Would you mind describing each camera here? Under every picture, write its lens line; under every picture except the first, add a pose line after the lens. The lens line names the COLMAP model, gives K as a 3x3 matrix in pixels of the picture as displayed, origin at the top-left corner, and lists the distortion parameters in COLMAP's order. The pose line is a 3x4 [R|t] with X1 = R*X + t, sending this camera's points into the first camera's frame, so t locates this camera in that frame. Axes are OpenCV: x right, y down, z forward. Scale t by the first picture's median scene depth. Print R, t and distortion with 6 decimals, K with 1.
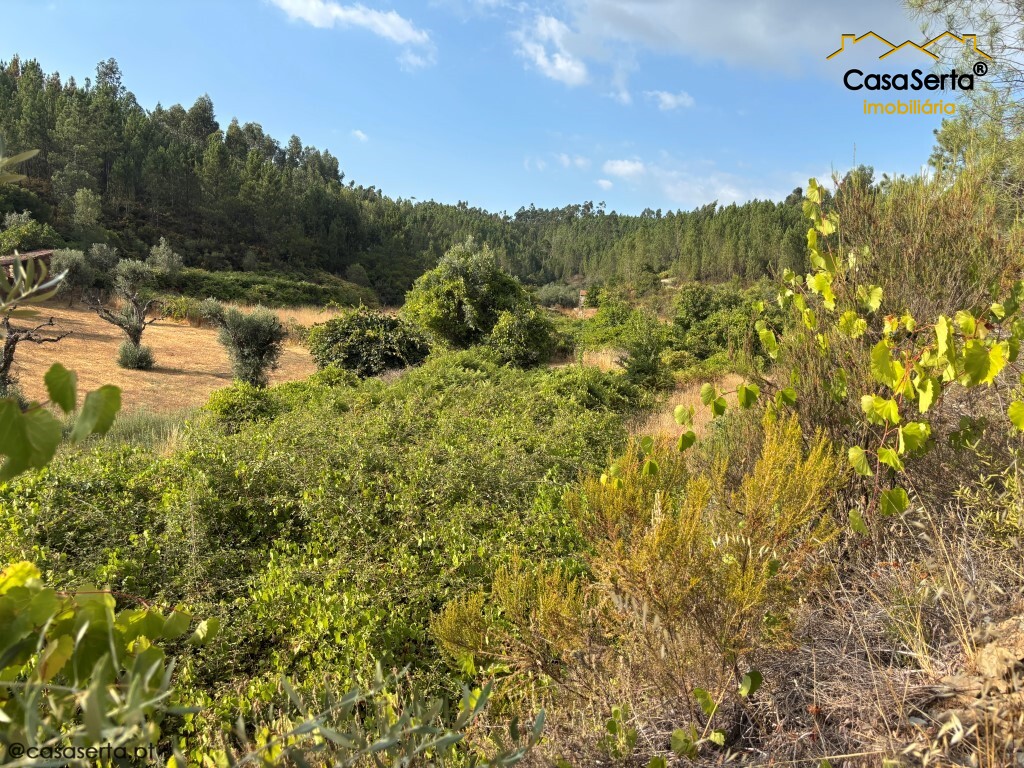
lens RADIAL K [[772.5, 0, 512.0], [0, 772.5, 384.0], [0, 0, 1]] dist [0.068369, -0.058154]
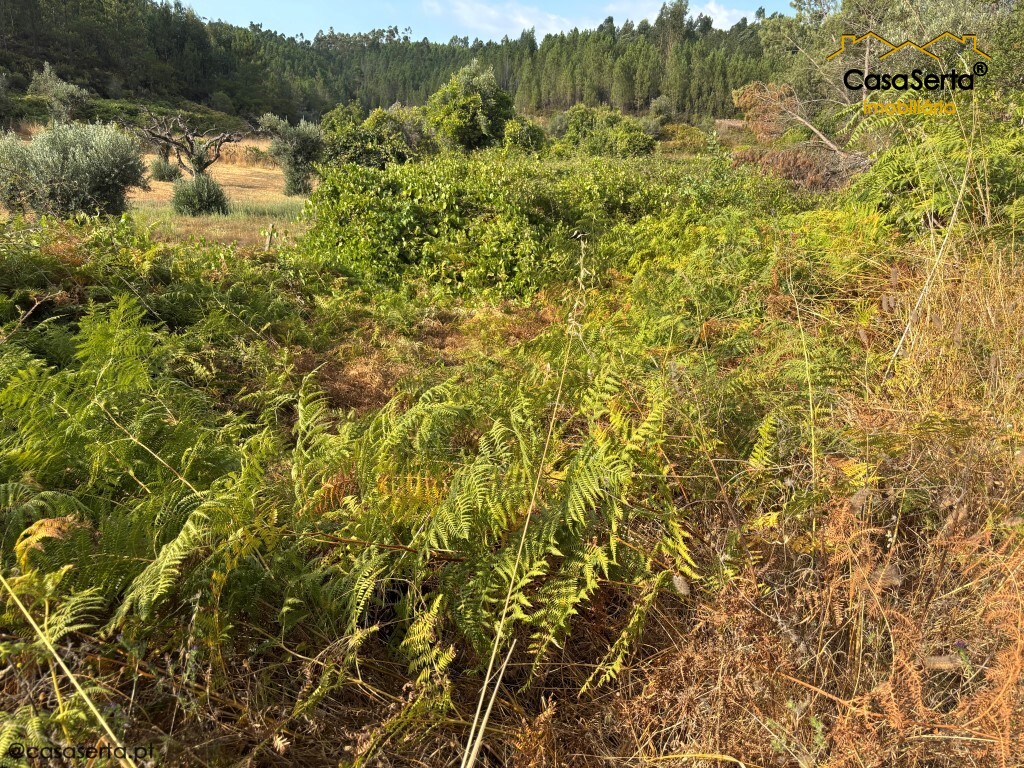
lens RADIAL K [[794.7, 0, 517.8], [0, 794.7, 357.0], [0, 0, 1]] dist [0.035375, -0.005960]
pose [[0.965622, -0.087688, 0.244713, -0.179363], [0.047290, 0.984936, 0.166329, 0.037377], [-0.255612, -0.149039, 0.955223, -0.170191]]
